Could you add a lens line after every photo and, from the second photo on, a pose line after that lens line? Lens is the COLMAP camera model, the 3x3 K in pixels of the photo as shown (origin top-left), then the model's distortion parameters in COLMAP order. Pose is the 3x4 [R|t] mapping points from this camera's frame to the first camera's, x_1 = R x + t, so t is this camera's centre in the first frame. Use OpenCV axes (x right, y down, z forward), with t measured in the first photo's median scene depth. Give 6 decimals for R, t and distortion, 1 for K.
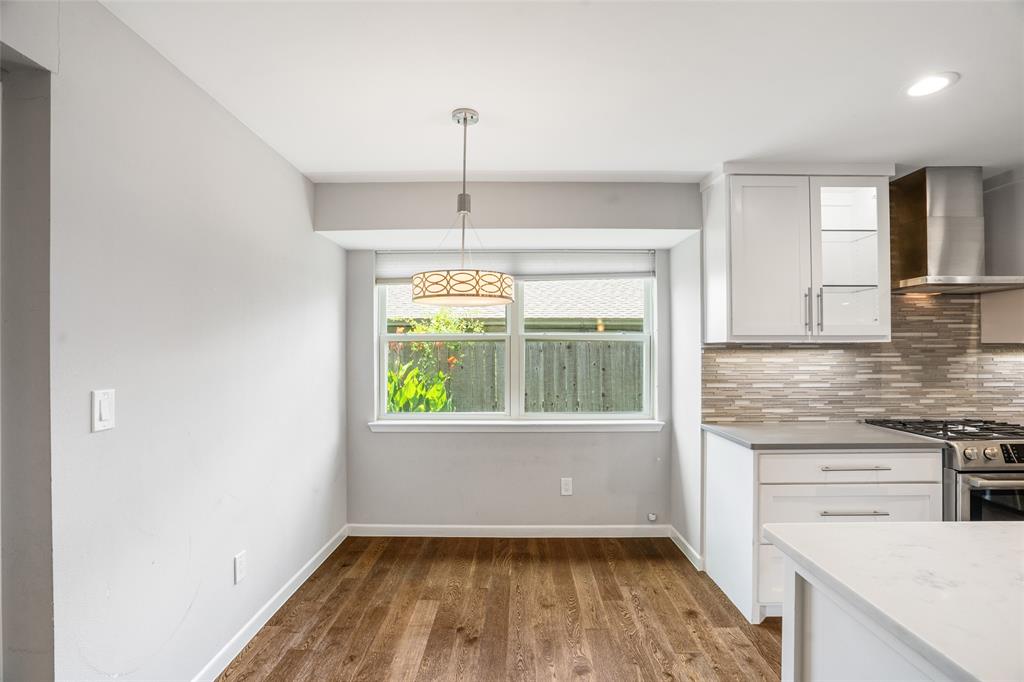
lens RADIAL K [[480.1, 0, 507.3], [0, 480.1, 345.8], [0, 0, 1]] dist [-0.042840, 0.010884]
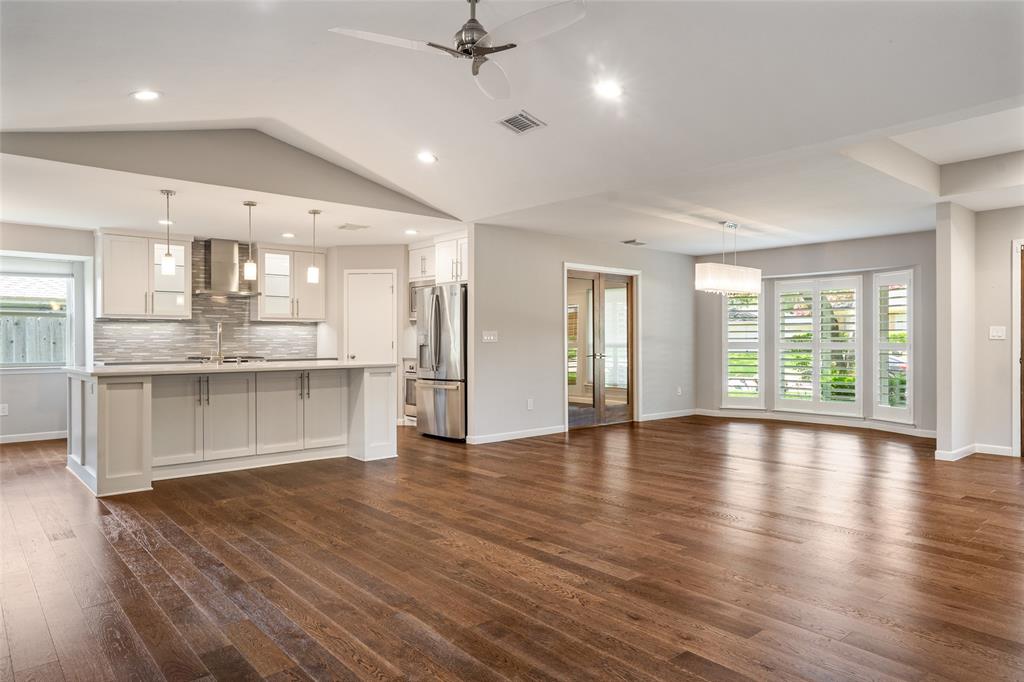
lens RADIAL K [[641.8, 0, 512.4], [0, 641.8, 340.5], [0, 0, 1]] dist [-0.014874, 0.017234]
pose [[0.736177, -0.002817, 0.676783, -0.077097], [-0.001917, 0.999979, 0.006247, 0.063231], [-0.676786, -0.005896, 0.736156, -1.945089]]
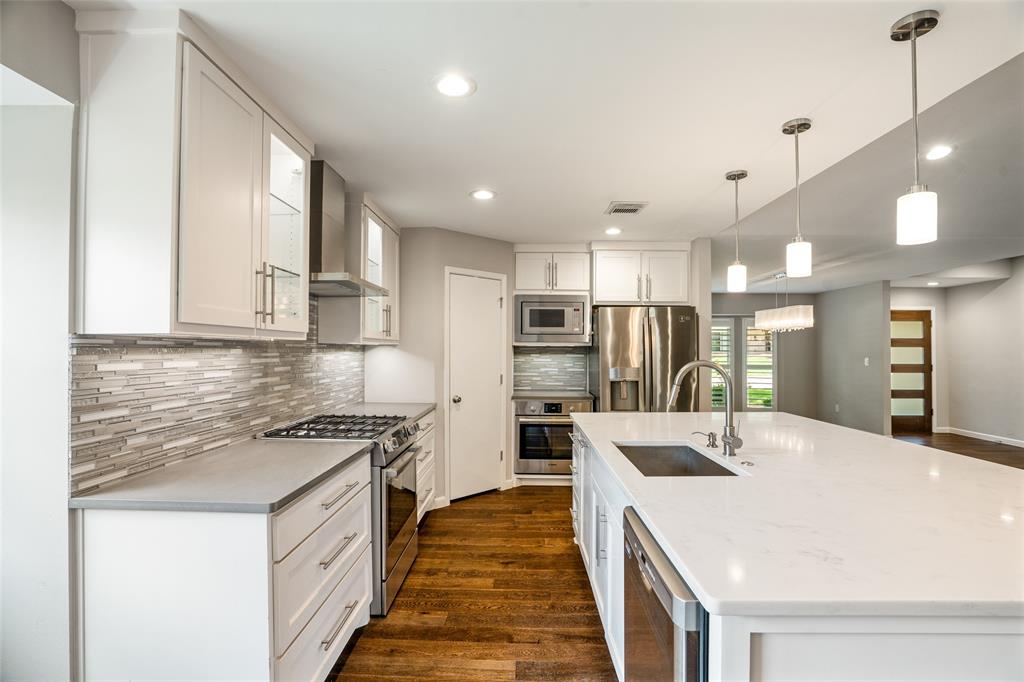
lens RADIAL K [[480.1, 0, 506.9], [0, 480.1, 344.4], [0, 0, 1]] dist [-0.042840, 0.010884]
pose [[0.011568, 0.012633, 0.999853, -0.069844], [-0.009722, 0.999874, -0.012520, 0.006429], [-0.999886, -0.009576, 0.011690, 0.550962]]
